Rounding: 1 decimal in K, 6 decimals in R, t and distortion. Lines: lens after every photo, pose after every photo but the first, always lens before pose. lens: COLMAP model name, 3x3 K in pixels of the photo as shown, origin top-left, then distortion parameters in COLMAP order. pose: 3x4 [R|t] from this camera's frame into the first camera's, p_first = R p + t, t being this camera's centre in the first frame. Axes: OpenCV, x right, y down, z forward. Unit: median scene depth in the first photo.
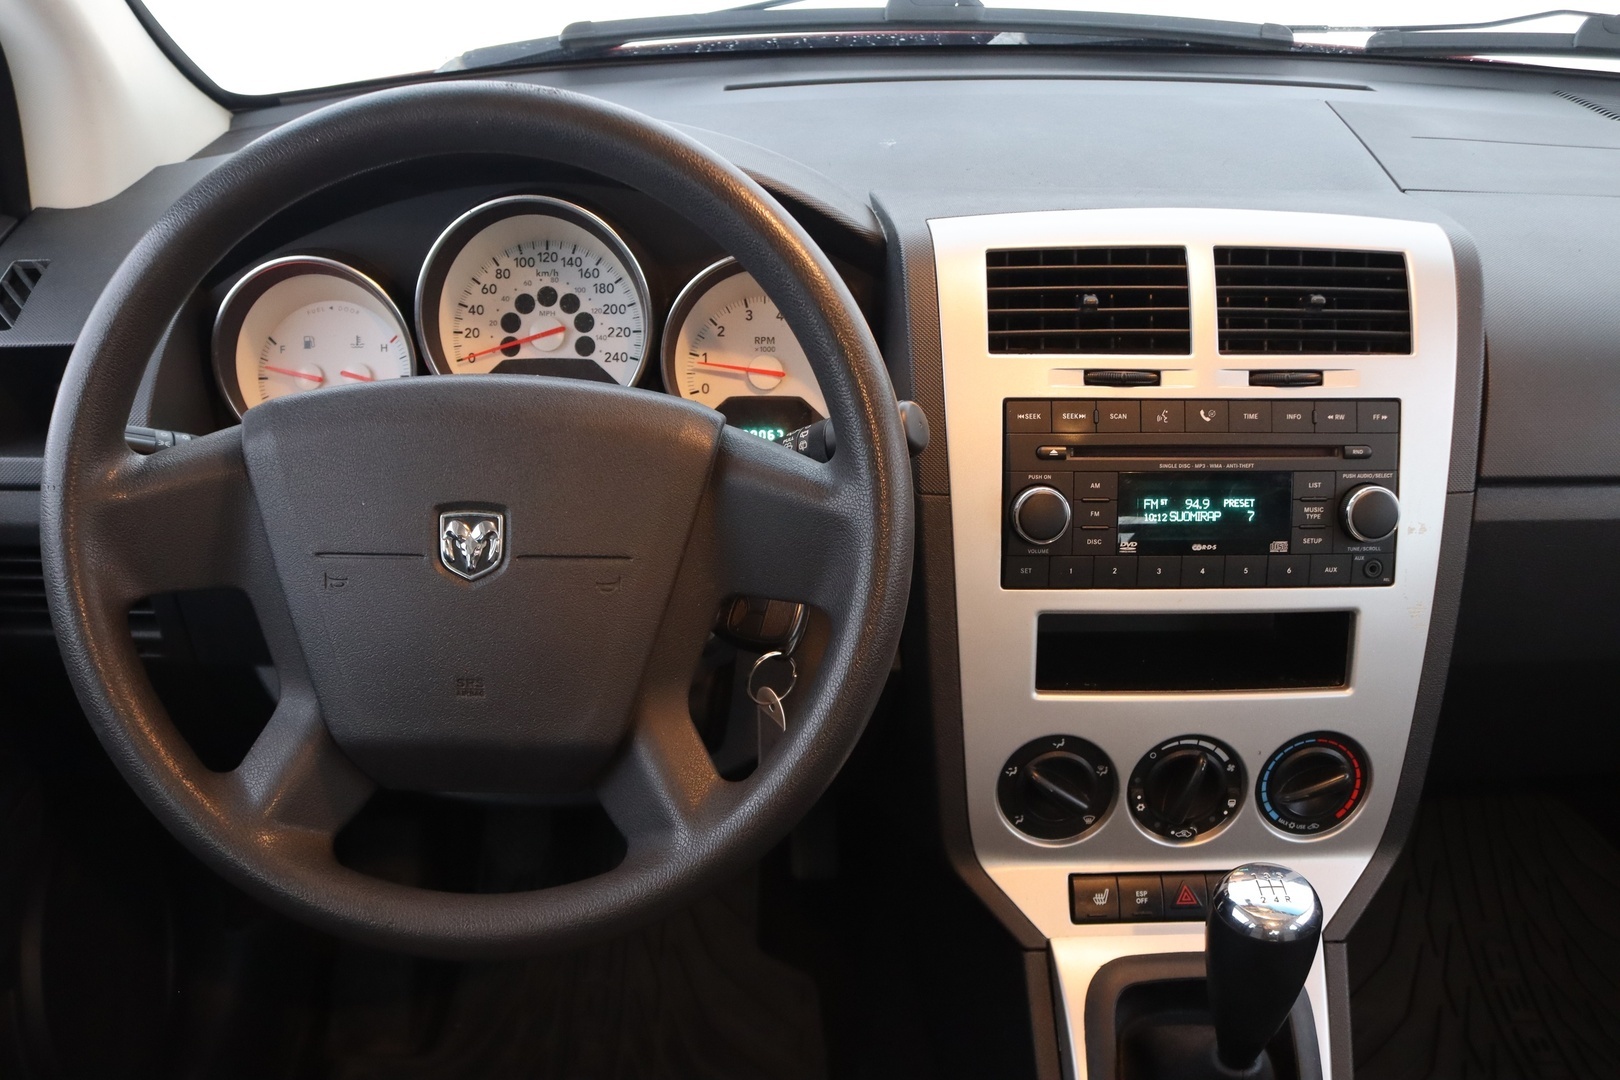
lens RADIAL K [[1835.6, 0, 810.0], [0, 1835.6, 540.0], [0, 0, 1]] dist [-0.045945, -0.016525]
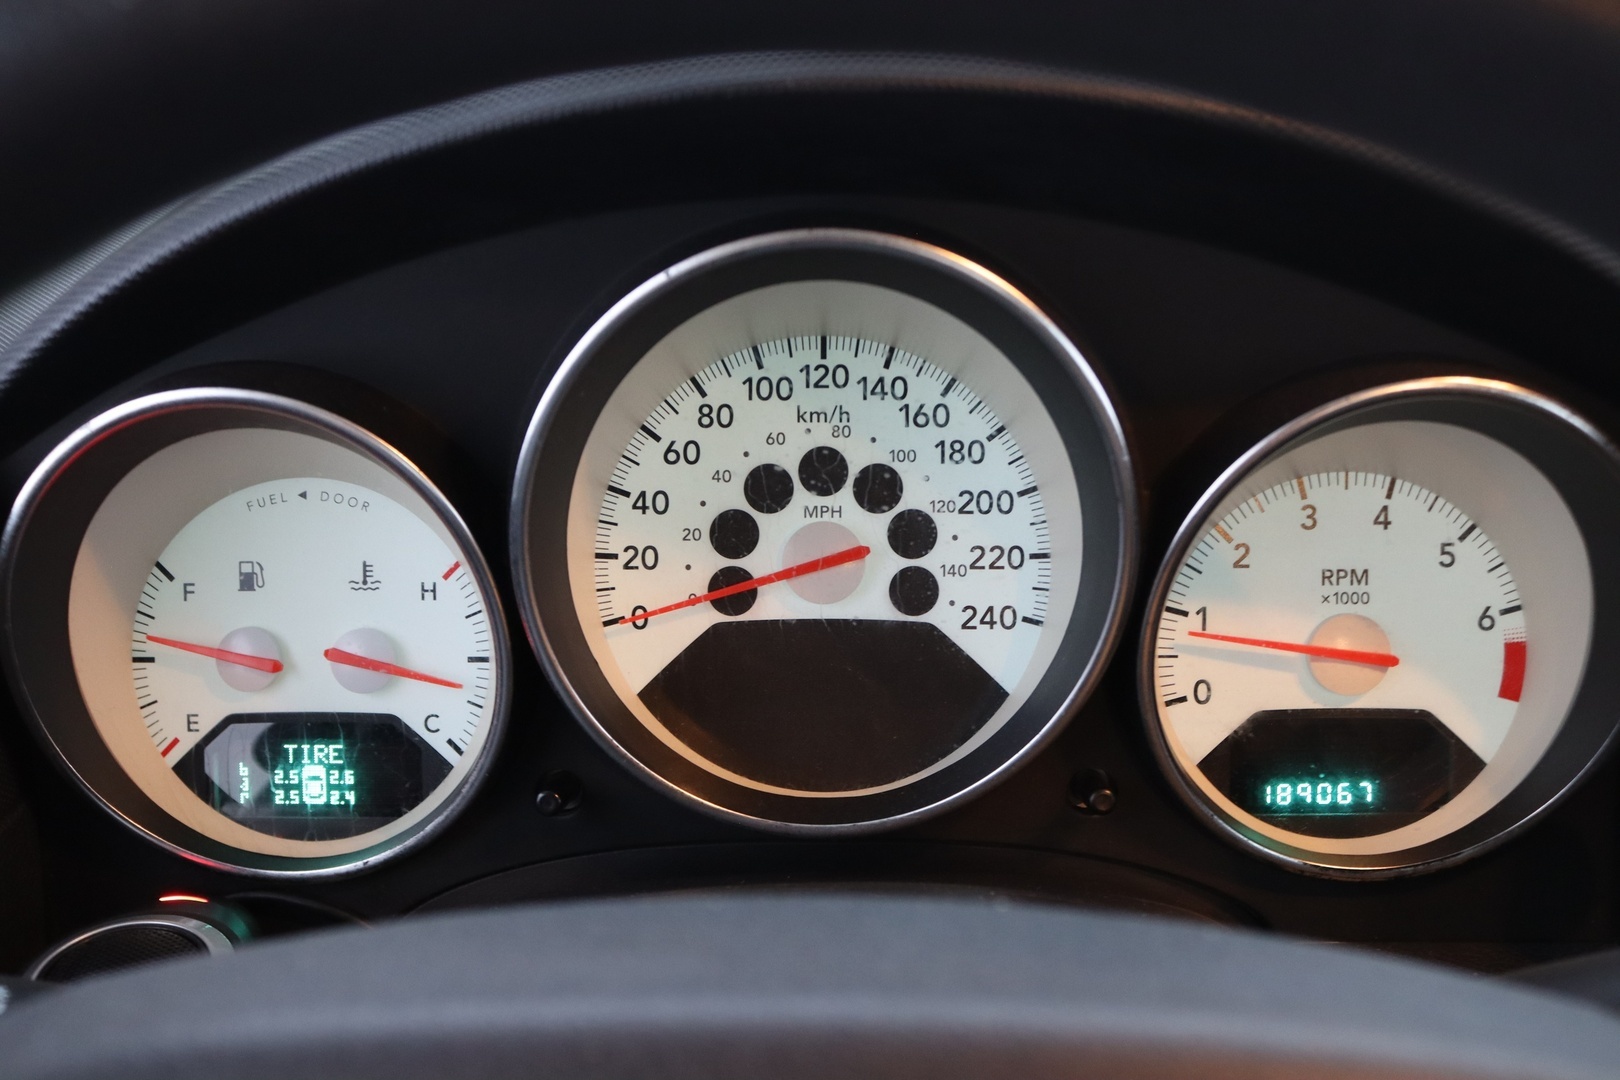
lens RADIAL K [[1754.8, 0, 810.0], [0, 1754.8, 540.0], [0, 0, 1]] dist [-0.041943, 0.007903]
pose [[0.999946, 0.000657, -0.010412, -0.142219], [-0.000658, 1.000000, -0.000071, -0.117343], [0.010412, 0.000078, 0.999946, 0.603897]]
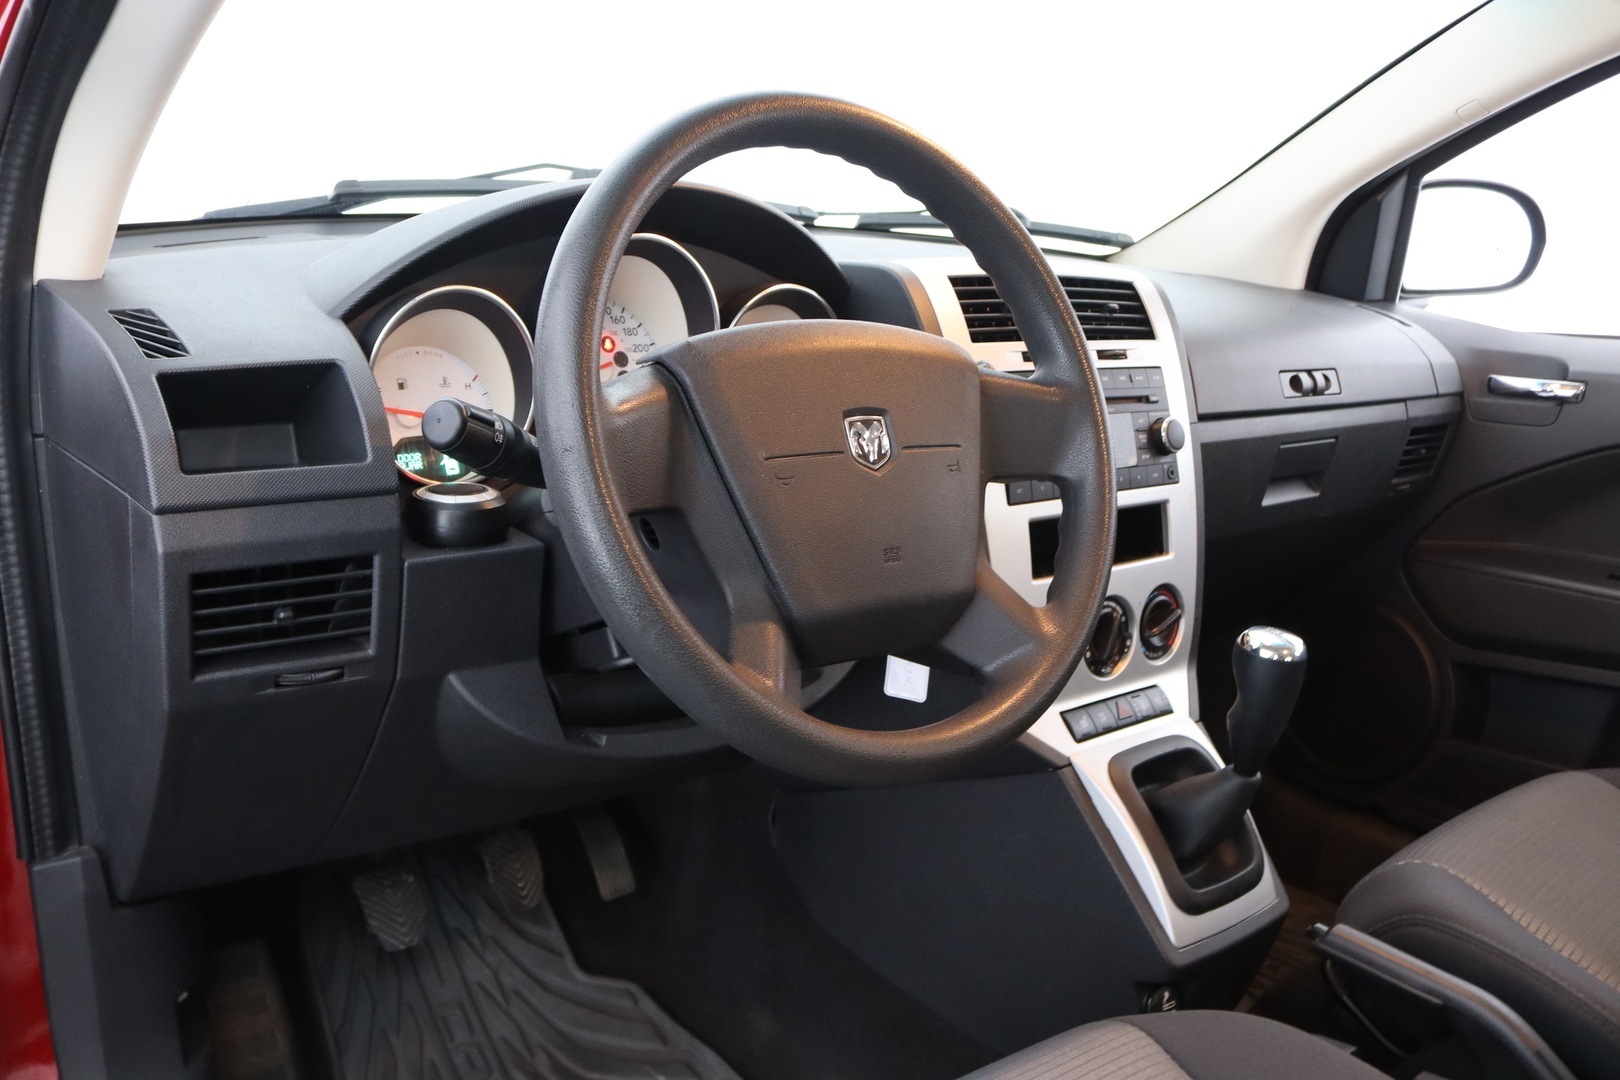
lens RADIAL K [[1482.0, 0, 810.0], [0, 1482.0, 540.0], [0, 0, 1]] dist [-0.073820, 0.003524]
pose [[0.766691, -0.096096, 0.634784, -0.654469], [0.211003, 0.971526, -0.107775, 0.126700], [-0.606352, 0.216572, 0.765137, 0.210154]]
